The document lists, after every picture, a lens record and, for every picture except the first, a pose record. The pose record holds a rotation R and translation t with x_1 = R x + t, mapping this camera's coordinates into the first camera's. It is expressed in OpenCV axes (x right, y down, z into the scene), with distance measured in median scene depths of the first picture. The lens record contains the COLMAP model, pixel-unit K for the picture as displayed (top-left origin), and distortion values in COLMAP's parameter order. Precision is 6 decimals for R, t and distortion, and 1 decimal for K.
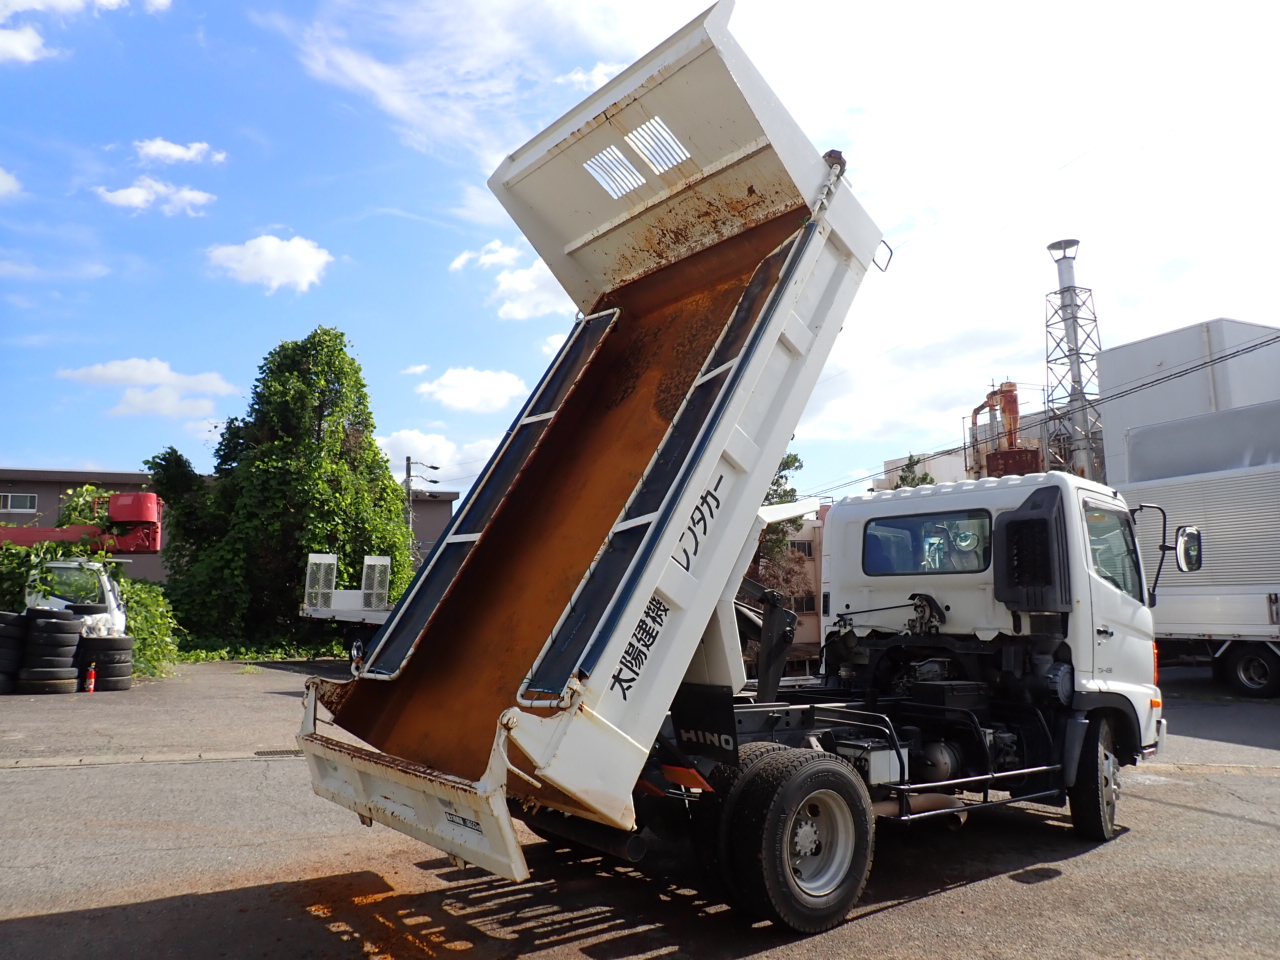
lens RADIAL K [[934.6, 0, 640.0], [0, 934.6, 480.0], [0, 0, 1]] dist [-0.013232, -0.008126]
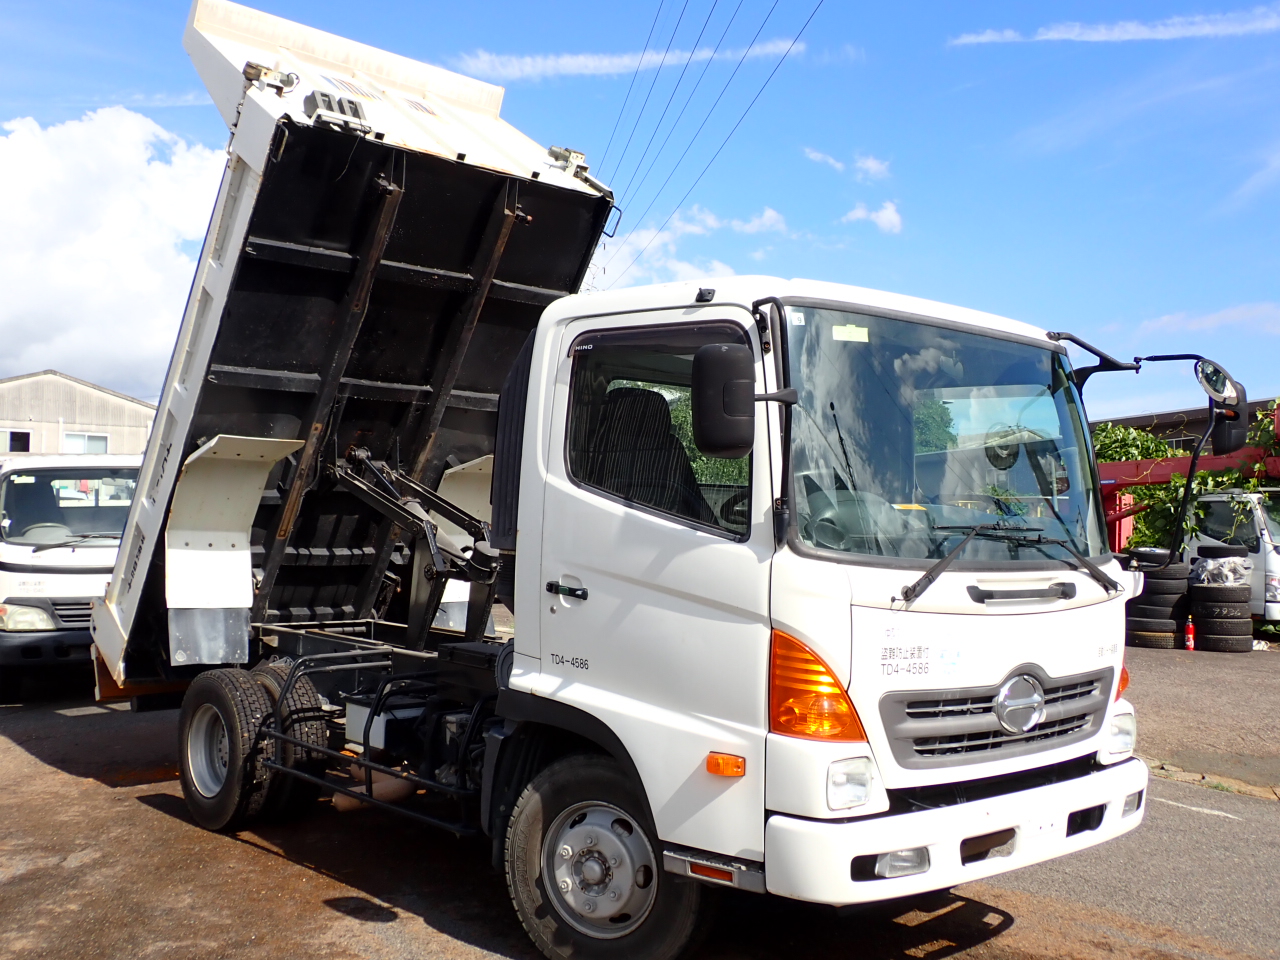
lens RADIAL K [[1318.6, 0, 630.8], [0, 1318.6, 477.4], [0, 0, 1]] dist [0.011985, -0.015079]
pose [[0.066243, -0.046781, -0.996706, 1.061045], [0.122441, 0.991732, -0.038409, 0.115053], [0.990263, -0.119494, 0.071423, 0.845284]]
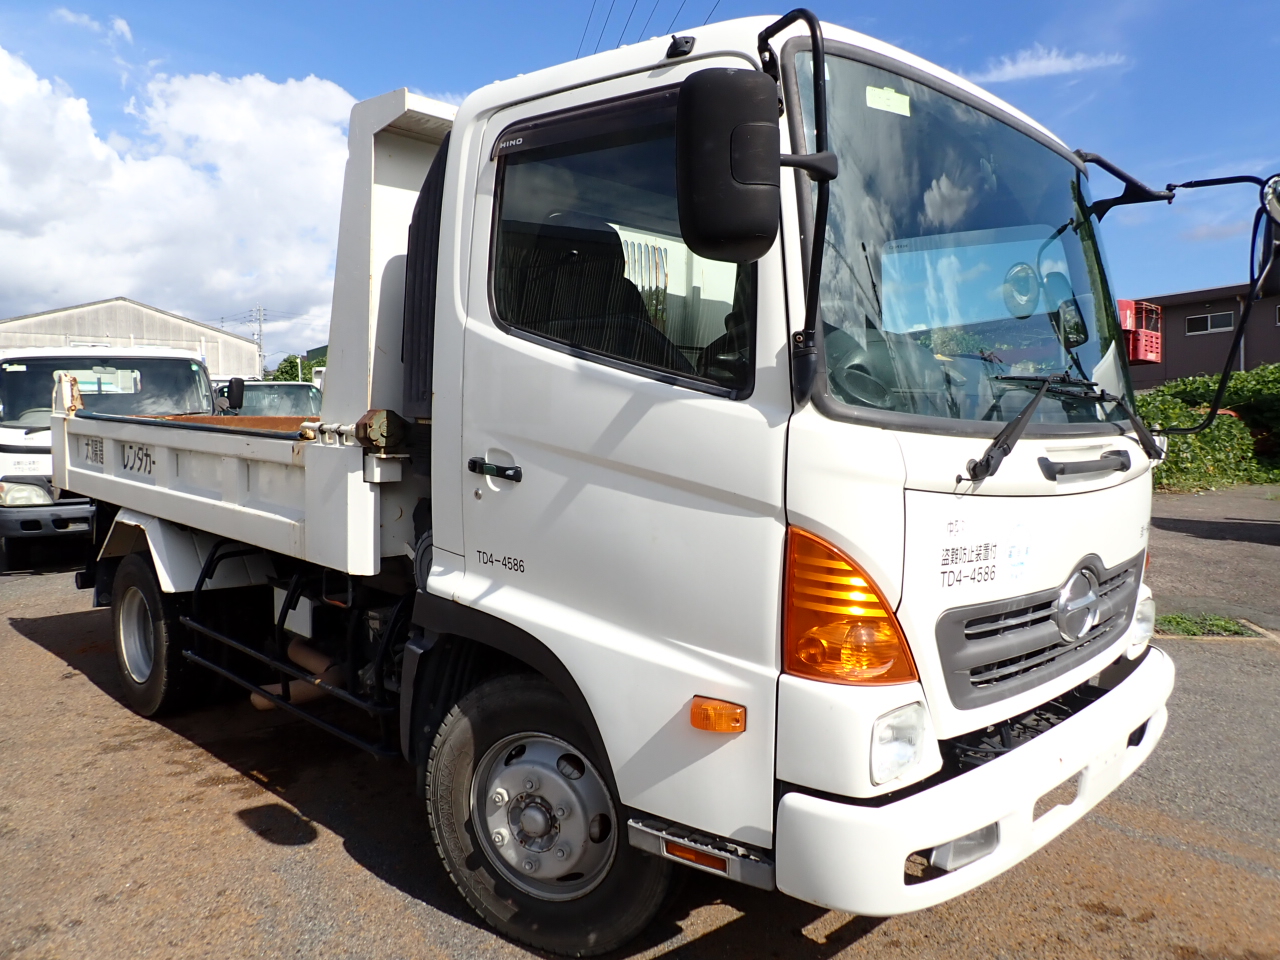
lens RADIAL K [[952.3, 0, 610.7], [0, 952.3, 469.0], [0, 0, 1]] dist [-0.007162, -0.002947]
pose [[0.107233, 0.047669, -0.993090, 0.777200], [0.133256, 0.989149, 0.061868, 0.124591], [0.985263, -0.138969, 0.099718, 0.860880]]
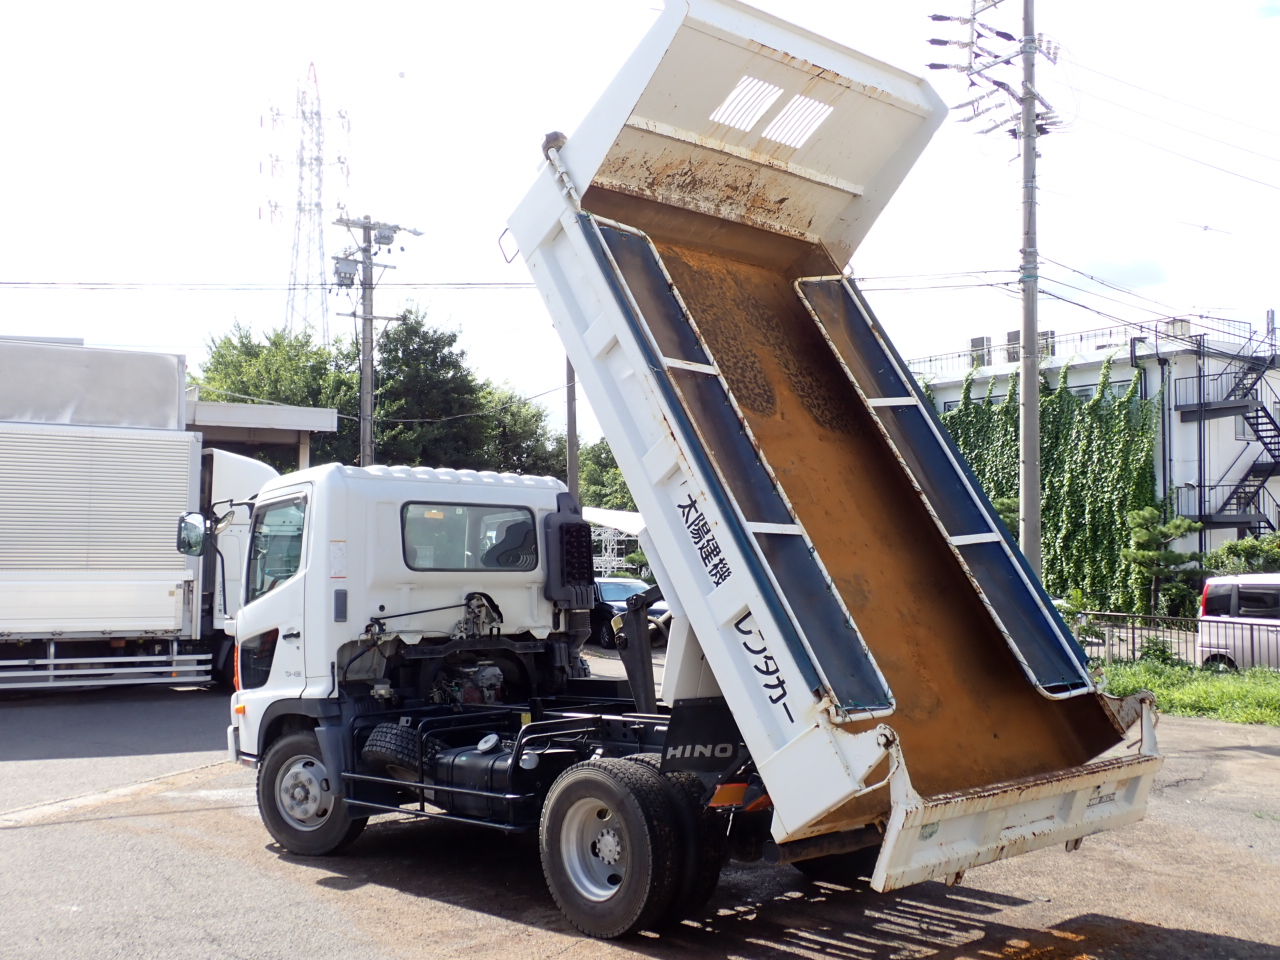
lens RADIAL K [[1318.6, 0, 630.8], [0, 1318.6, 477.4], [0, 0, 1]] dist [0.011985, -0.015079]
pose [[-0.080488, 0.077728, 0.993720, -0.924108], [-0.128946, 0.987765, -0.087707, 0.097375], [-0.988380, -0.135196, -0.069481, 0.889714]]
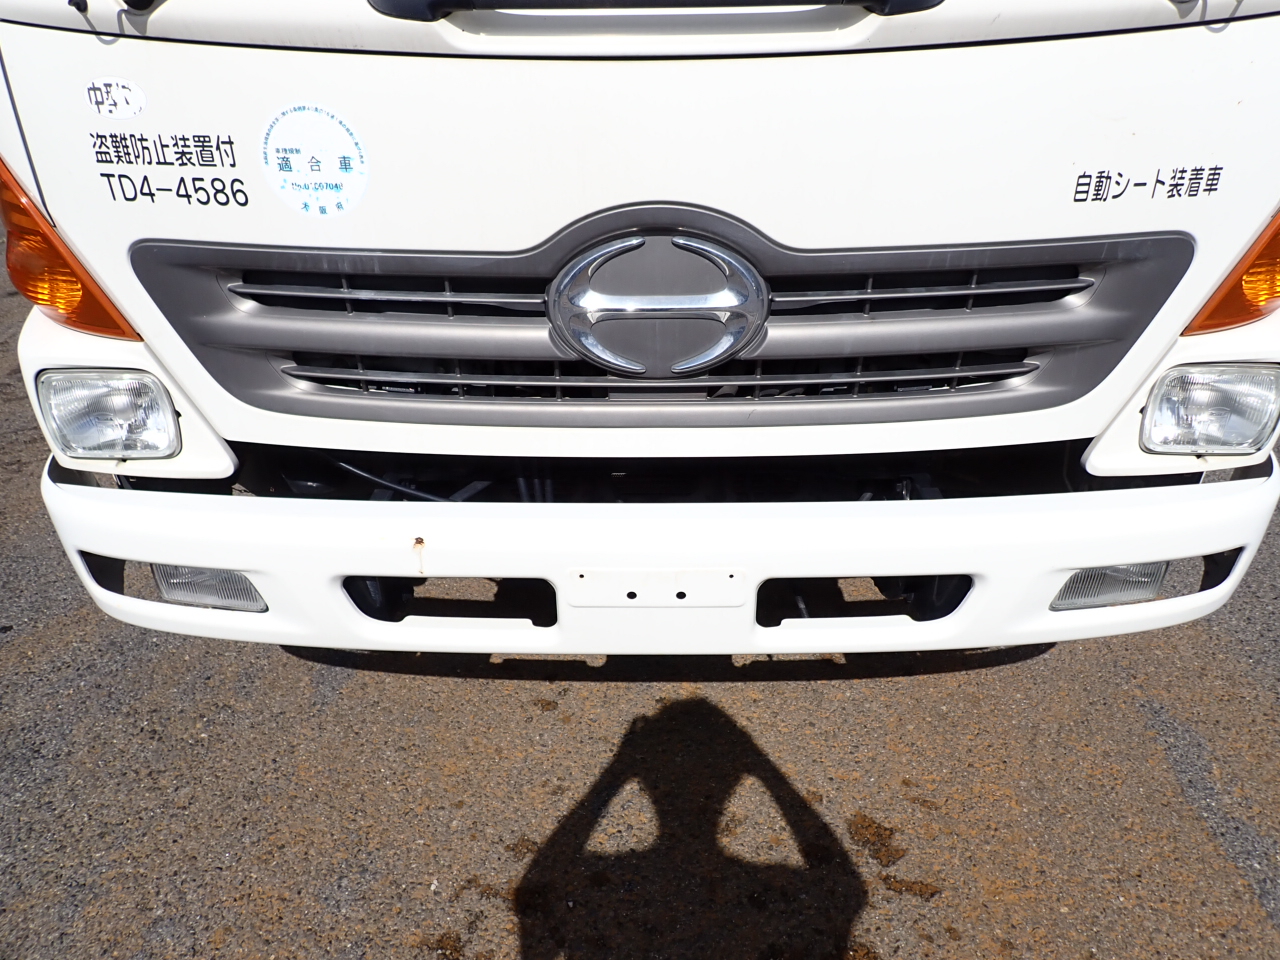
lens RADIAL K [[938.2, 0, 637.0], [0, 938.2, 475.4], [0, 0, 1]] dist [-0.001612, -0.003034]
pose [[-0.624837, 0.345188, -0.700303, 0.588744], [0.111406, 0.927196, 0.357625, 0.185064], [0.772766, 0.145439, -0.617802, 1.163474]]
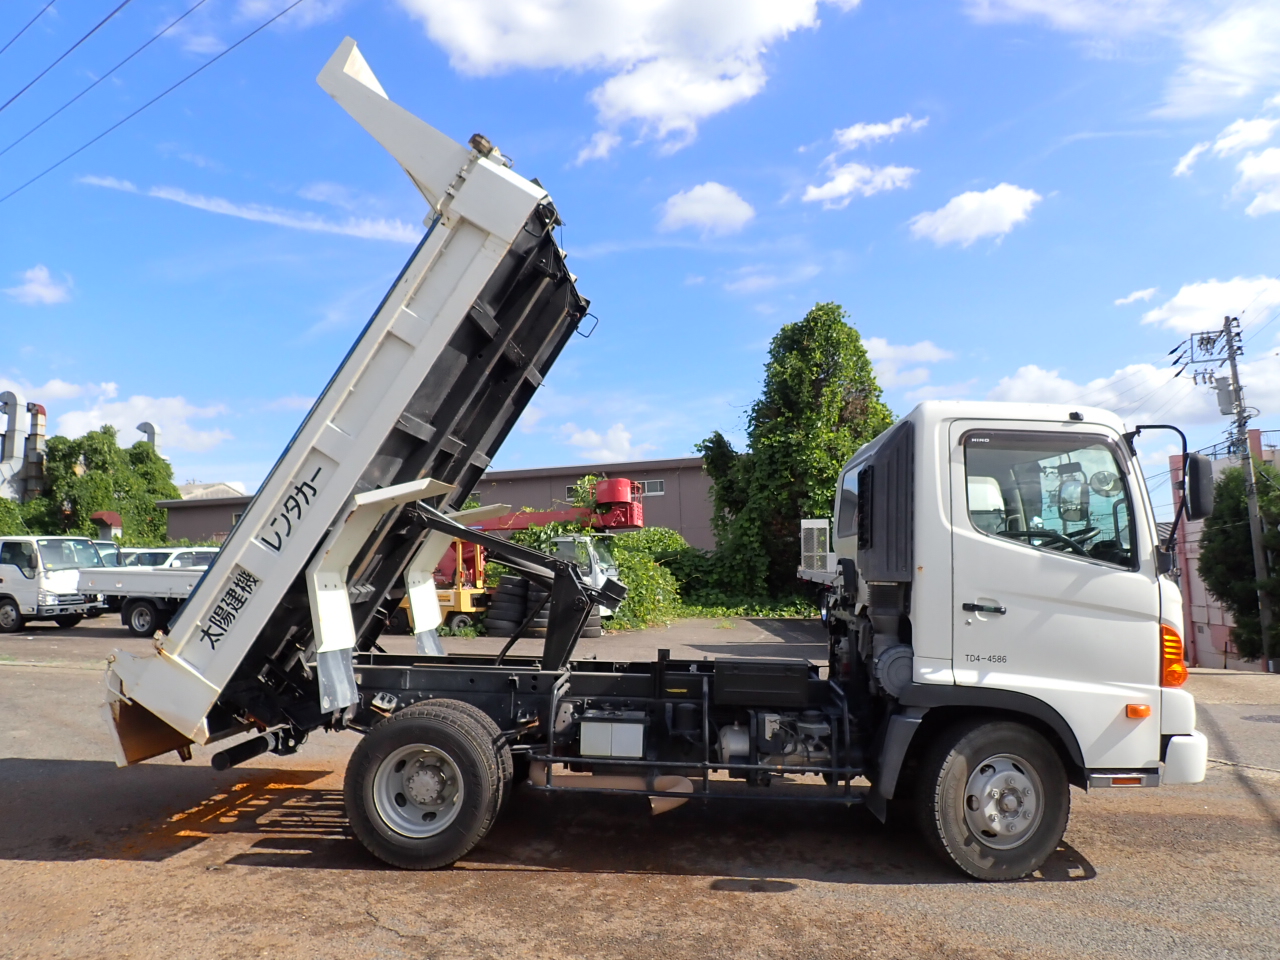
lens RADIAL K [[938.2, 0, 637.0], [0, 938.2, 475.4], [0, 0, 1]] dist [-0.001612, -0.003034]
pose [[0.739935, -0.073132, -0.668691, 0.687148], [0.099240, 0.995063, 0.000987, 0.025396], [0.665318, -0.067091, 0.743540, 0.221958]]
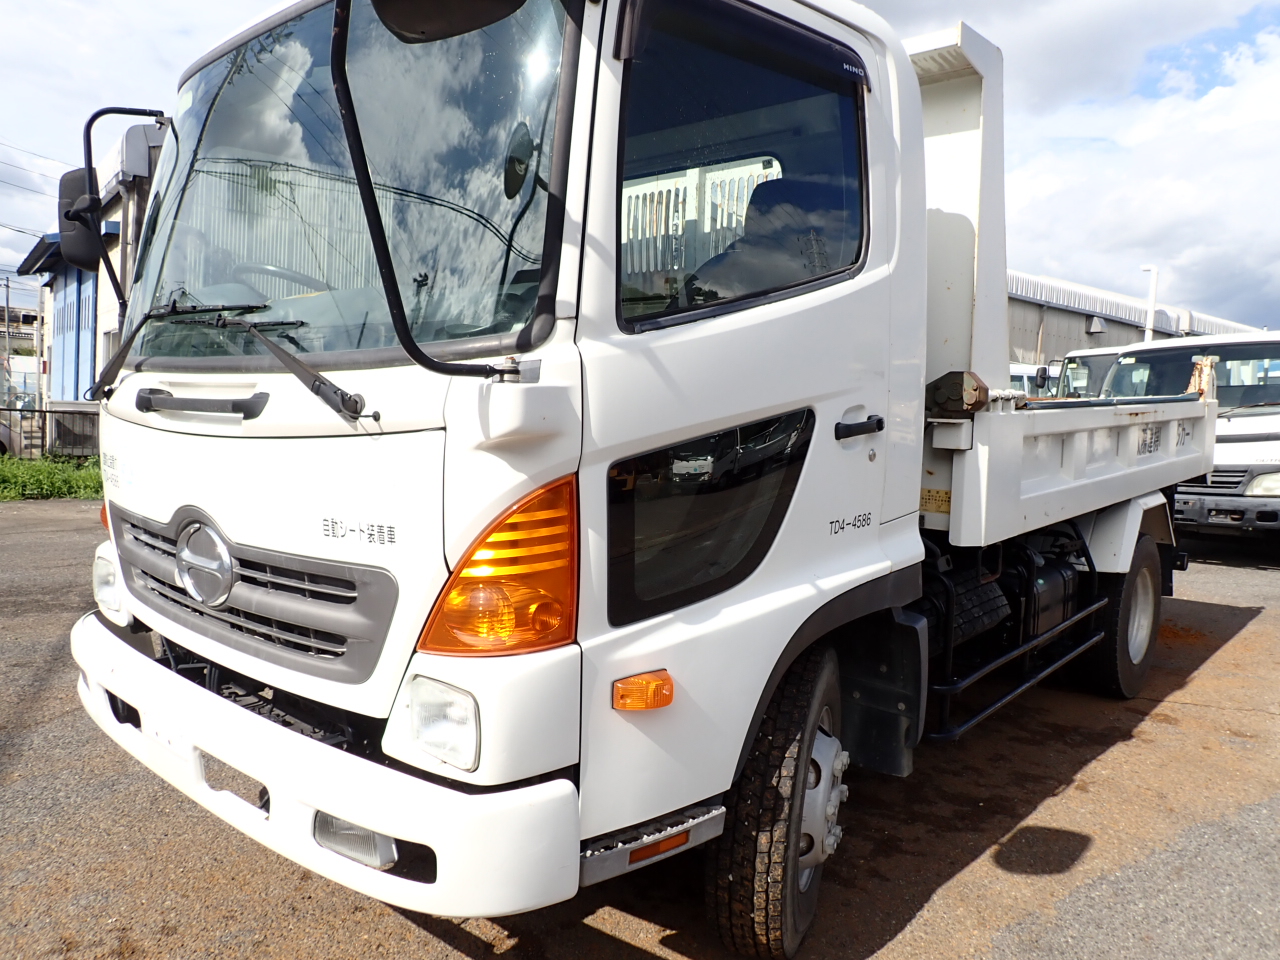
lens RADIAL K [[943.2, 0, 636.7], [0, 943.2, 475.5], [0, 0, 1]] dist [-0.000554, 0.004257]
pose [[-0.983633, -0.021372, -0.178913, 0.374179], [-0.012193, 0.998560, -0.052245, 0.203778], [0.179772, -0.049208, -0.982477, 1.378646]]
